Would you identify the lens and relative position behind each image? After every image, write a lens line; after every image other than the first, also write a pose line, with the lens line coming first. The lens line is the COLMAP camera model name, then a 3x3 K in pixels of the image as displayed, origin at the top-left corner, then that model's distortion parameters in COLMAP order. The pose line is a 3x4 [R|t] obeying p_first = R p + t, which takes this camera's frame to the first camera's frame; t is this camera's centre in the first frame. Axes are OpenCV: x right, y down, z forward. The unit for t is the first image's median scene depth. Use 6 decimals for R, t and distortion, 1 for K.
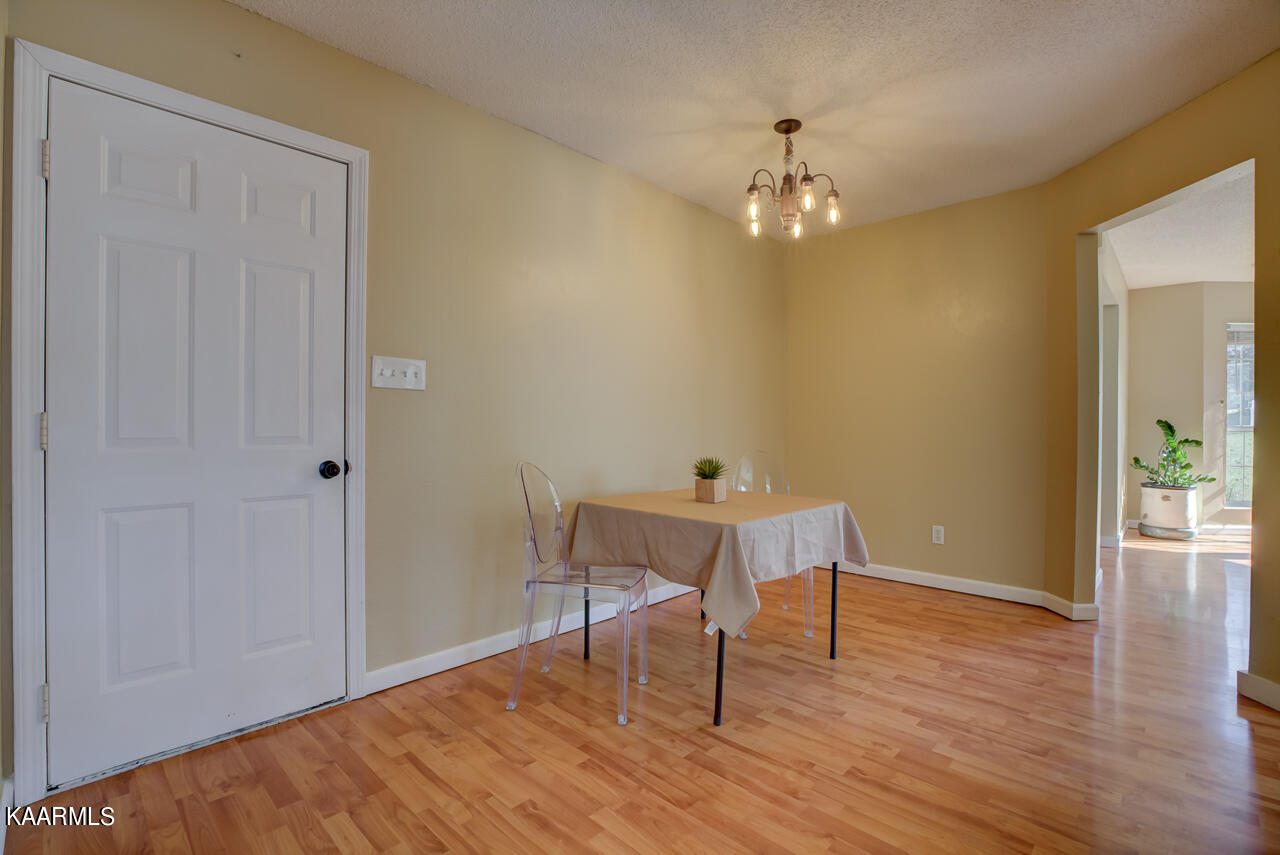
lens RADIAL K [[582.7, 0, 646.7], [0, 582.7, 421.8], [0, 0, 1]] dist [-0.036349, 0.007834]
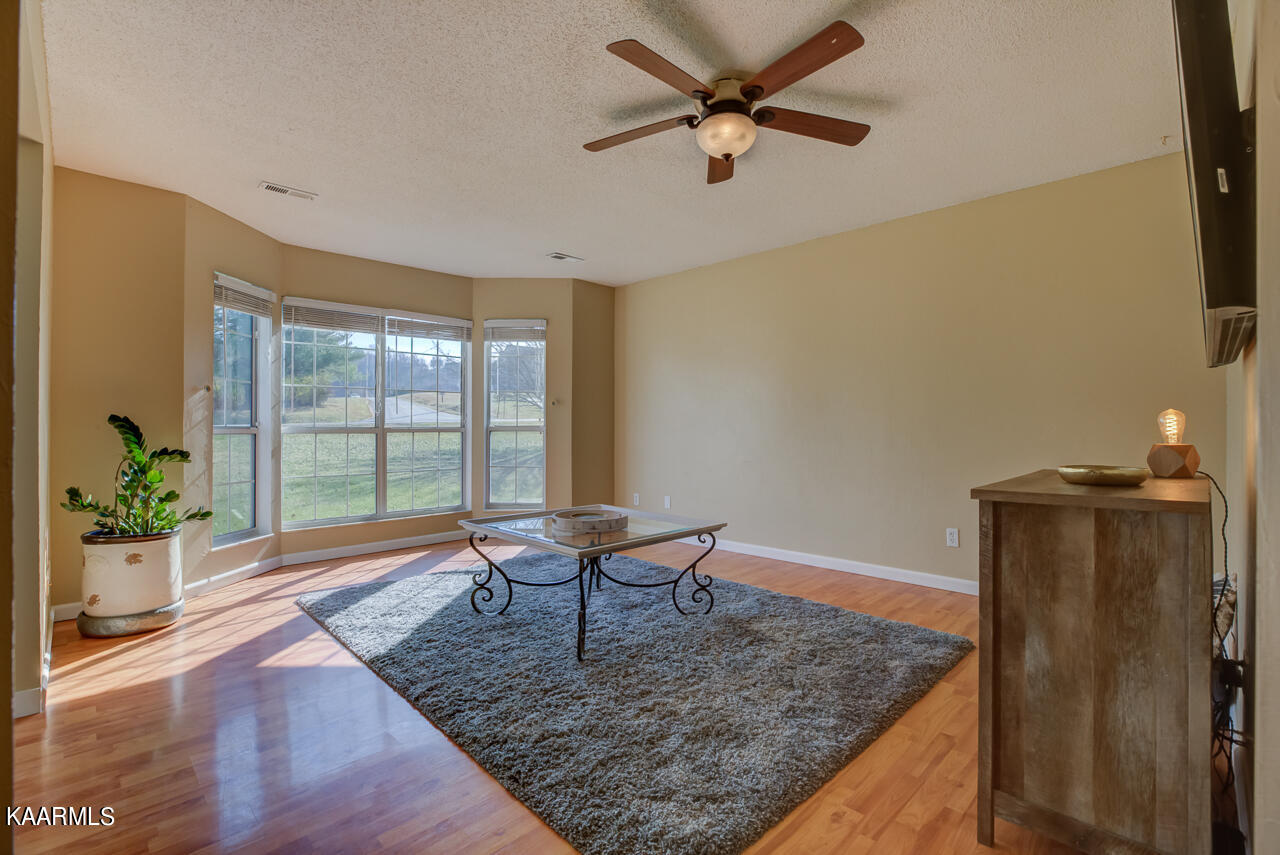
lens RADIAL K [[582.7, 0, 640.0], [0, 582.7, 425.9], [0, 0, 1]] dist [-0.036349, 0.007834]
pose [[0.043309, -0.007080, 0.999037, 0.384309], [0.005109, 0.999963, 0.006865, 0.005661], [-0.999049, 0.004807, 0.043344, 0.480179]]
